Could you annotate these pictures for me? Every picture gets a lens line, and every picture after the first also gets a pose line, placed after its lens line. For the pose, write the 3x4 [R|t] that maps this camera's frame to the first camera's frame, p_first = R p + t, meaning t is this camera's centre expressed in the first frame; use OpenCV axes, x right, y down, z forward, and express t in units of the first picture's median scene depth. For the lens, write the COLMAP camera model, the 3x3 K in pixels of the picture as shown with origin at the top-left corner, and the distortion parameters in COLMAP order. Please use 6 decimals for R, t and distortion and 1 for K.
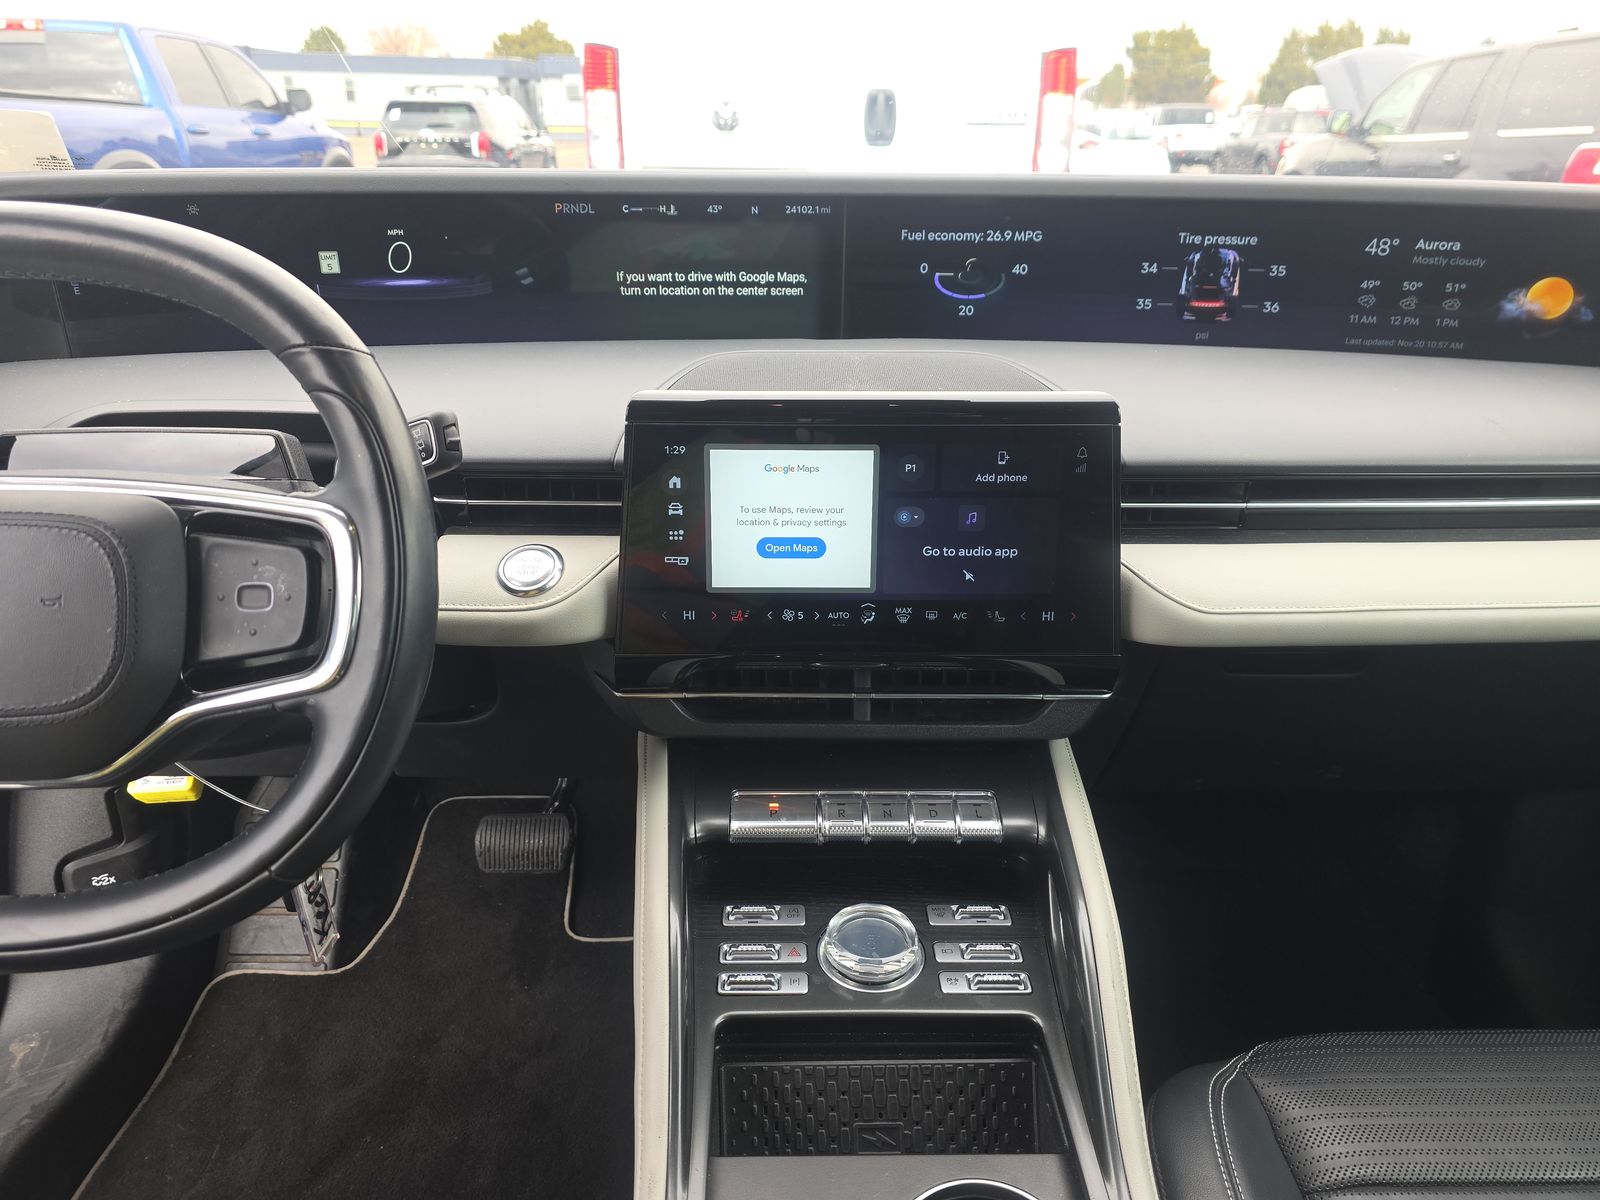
lens RADIAL K [[1060.5, 0, 800.0], [0, 1060.5, 600.0], [0, 0, 1]] dist [0.088205, -0.076218]
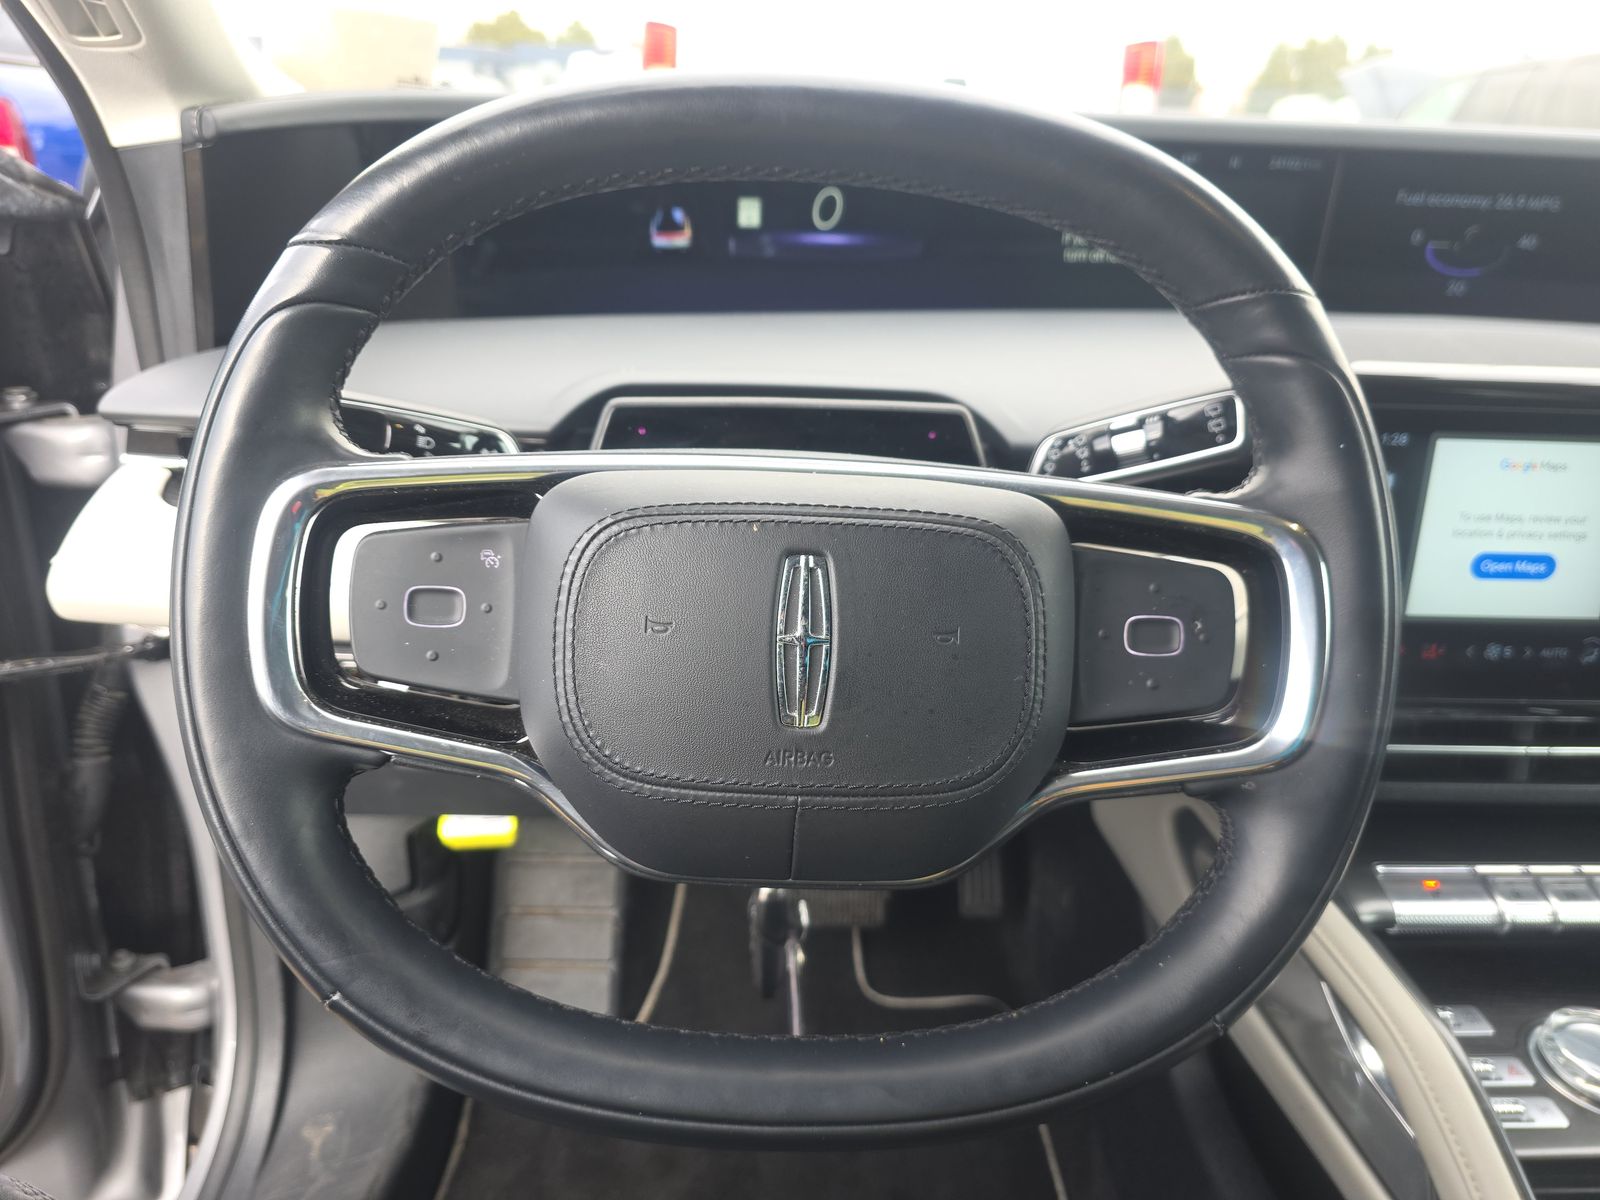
lens RADIAL K [[1115.1, 0, 799.4], [0, 1115.1, 609.8], [0, 0, 1]] dist [0.001511, 0.000601]
pose [[0.999633, 0.020455, 0.017788, -0.389846], [-0.020422, 0.999789, -0.002039, -0.003203], [-0.017826, 0.001675, 0.999840, 0.128240]]
